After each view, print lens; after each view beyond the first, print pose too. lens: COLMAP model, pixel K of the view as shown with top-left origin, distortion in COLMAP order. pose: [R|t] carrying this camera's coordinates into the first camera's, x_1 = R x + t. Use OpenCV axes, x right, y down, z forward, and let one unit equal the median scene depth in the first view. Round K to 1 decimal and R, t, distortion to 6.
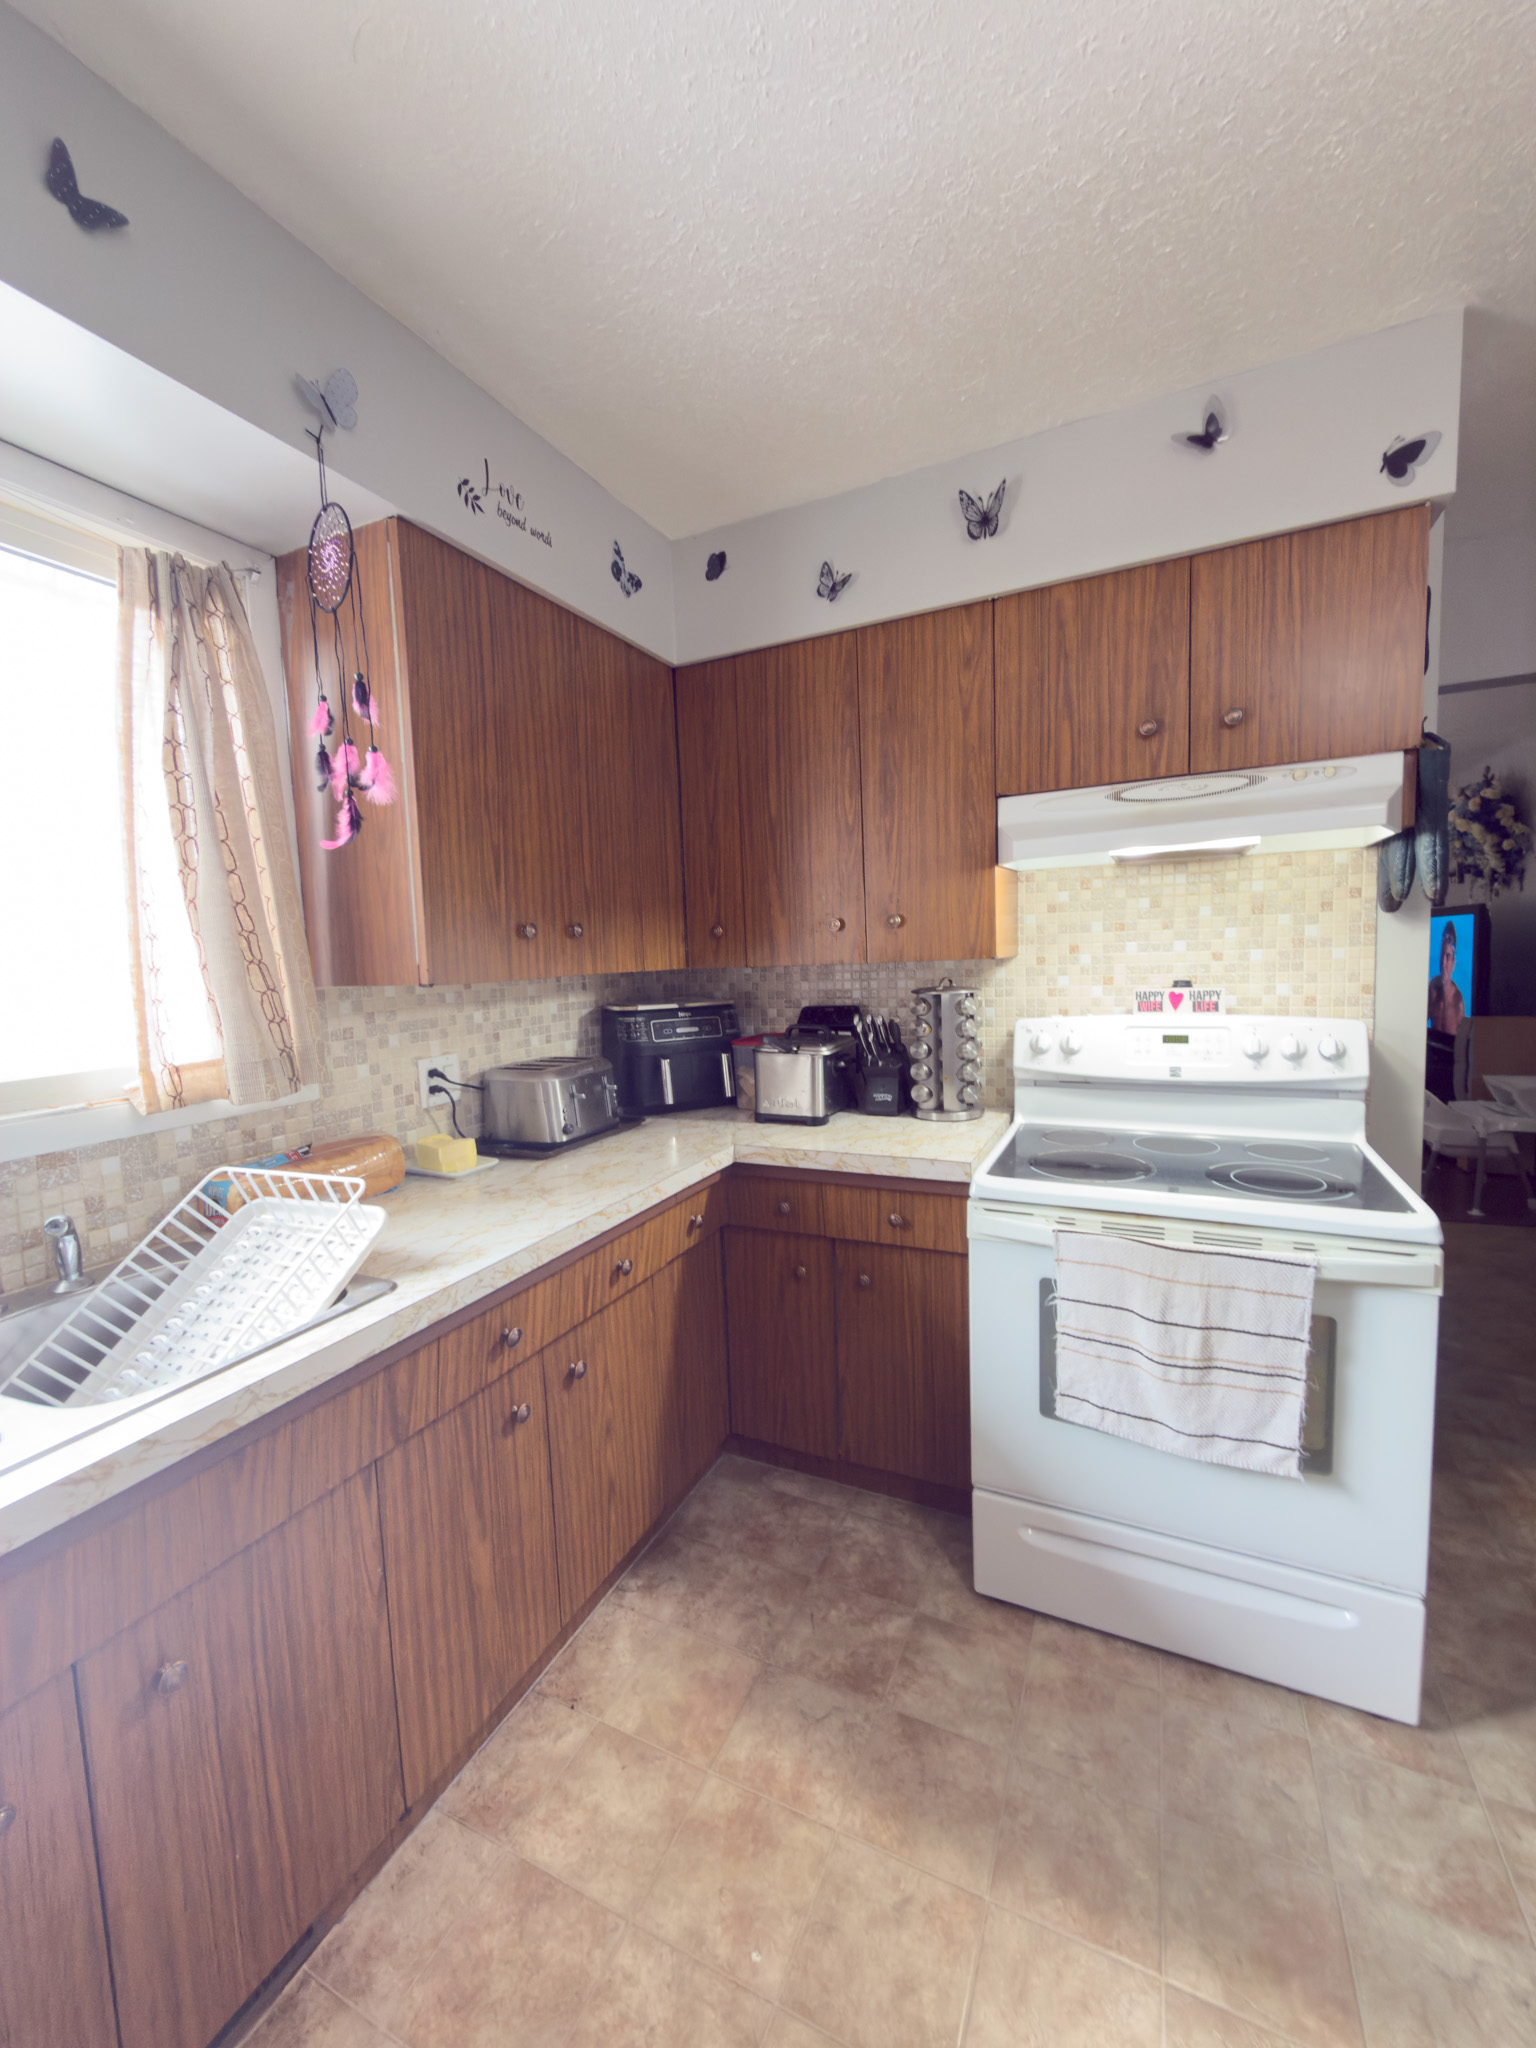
lens RADIAL K [[817.2, 0, 770.4], [0, 817.2, 1021.6], [0, 0, 1]] dist [-0.001763, -0.000223]
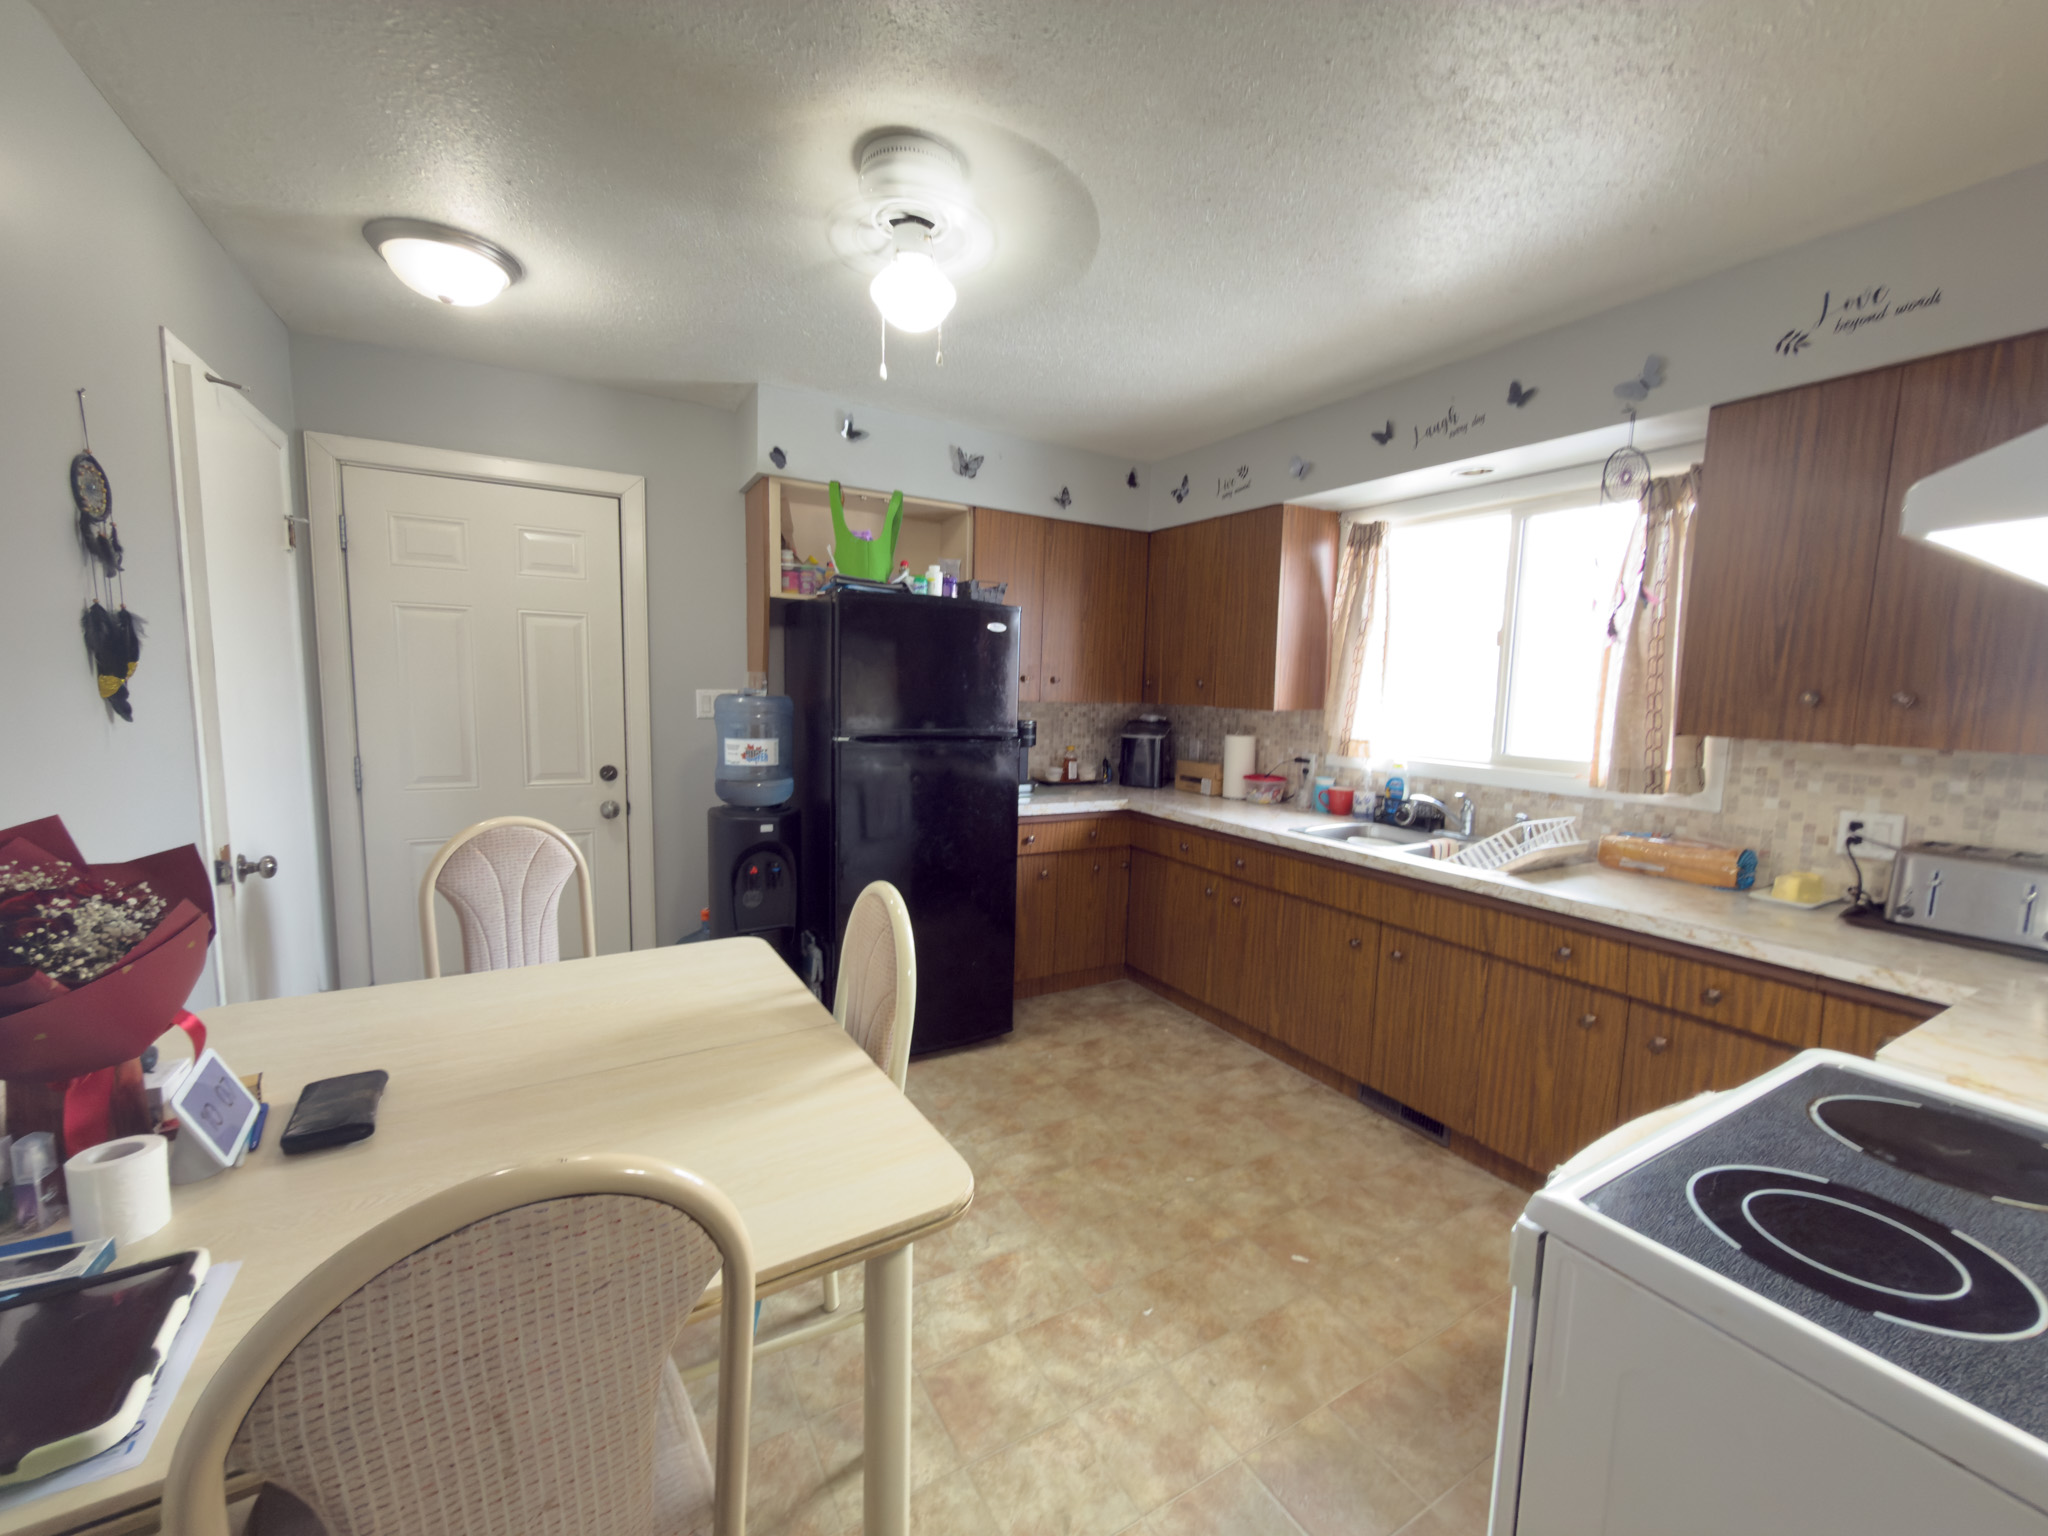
lens RADIAL K [[817.2, 0, 1025.4], [0, 817.2, 771.6], [0, 0, 1]] dist [-0.001763, -0.000223]
pose [[-0.570461, 0.108442, -0.814134, 1.216702], [-0.077041, 0.979810, 0.184492, -0.135344], [0.817703, 0.167967, -0.550589, 0.755699]]
